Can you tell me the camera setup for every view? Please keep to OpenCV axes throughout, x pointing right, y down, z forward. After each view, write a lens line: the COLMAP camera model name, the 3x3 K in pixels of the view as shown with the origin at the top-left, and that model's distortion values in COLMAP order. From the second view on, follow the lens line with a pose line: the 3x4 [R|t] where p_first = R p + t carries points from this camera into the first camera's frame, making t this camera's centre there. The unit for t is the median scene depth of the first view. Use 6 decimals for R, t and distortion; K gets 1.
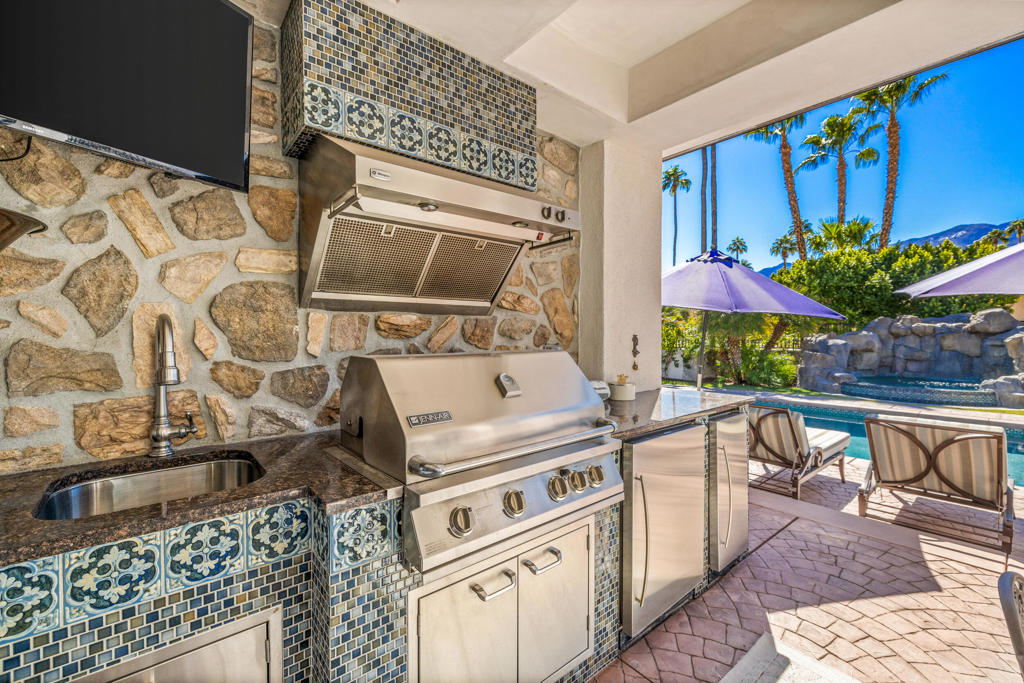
lens RADIAL K [[427.4, 0, 506.3], [0, 427.4, 337.3], [0, 0, 1]] dist [0.001553, -0.000321]
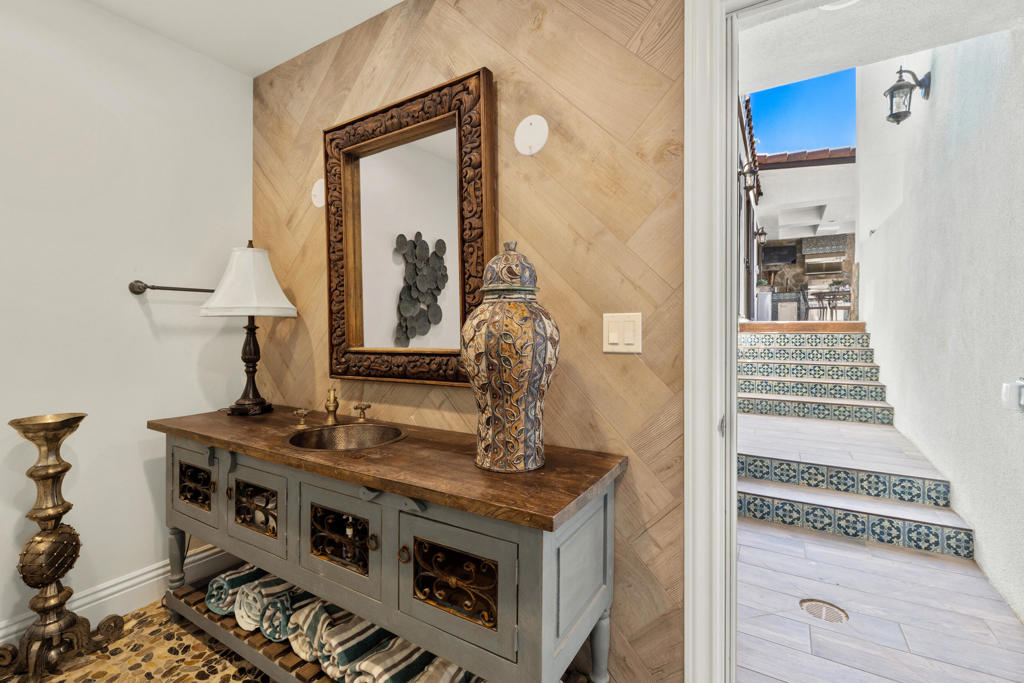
lens RADIAL K [[439.7, 0, 515.8], [0, 439.7, 325.8], [0, 0, 1]] dist [-0.002926, -0.000408]
pose [[0.335174, -0.007105, -0.942130, 3.453244], [-0.003662, 0.999954, -0.008844, 0.610080], [0.942149, 0.006414, 0.335132, -4.319393]]
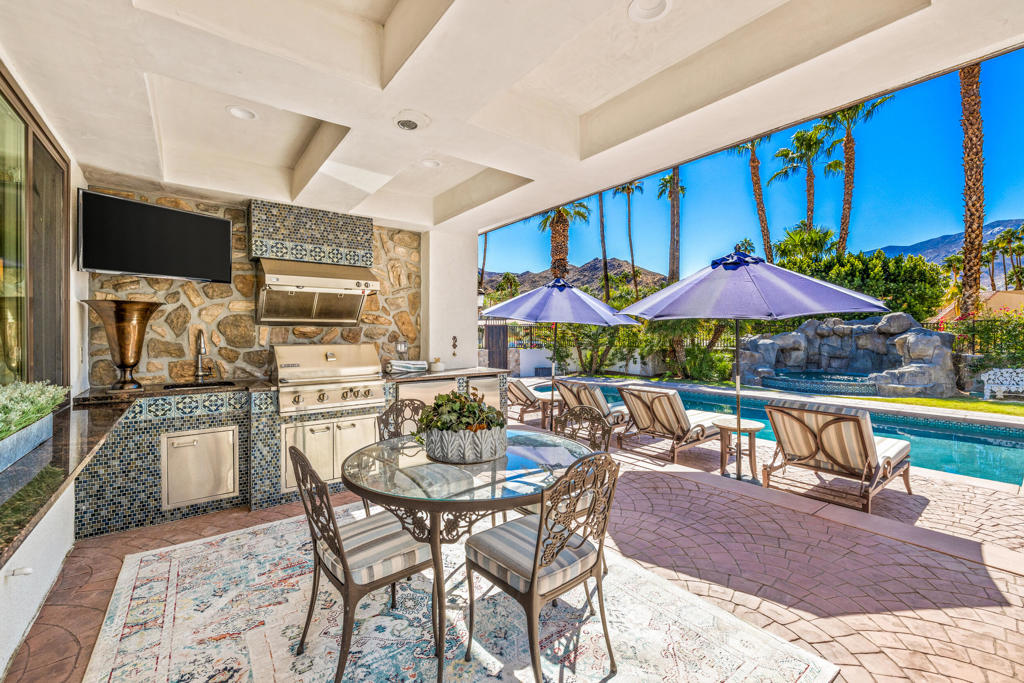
lens RADIAL K [[422.6, 0, 505.6], [0, 422.6, 336.3], [0, 0, 1]] dist [0.001025, 0.000309]
pose [[0.999108, 0.000155, -0.042237, 0.670820], [-0.000251, 0.999997, -0.002262, -0.001319], [0.042236, 0.002270, 0.999105, -0.859639]]
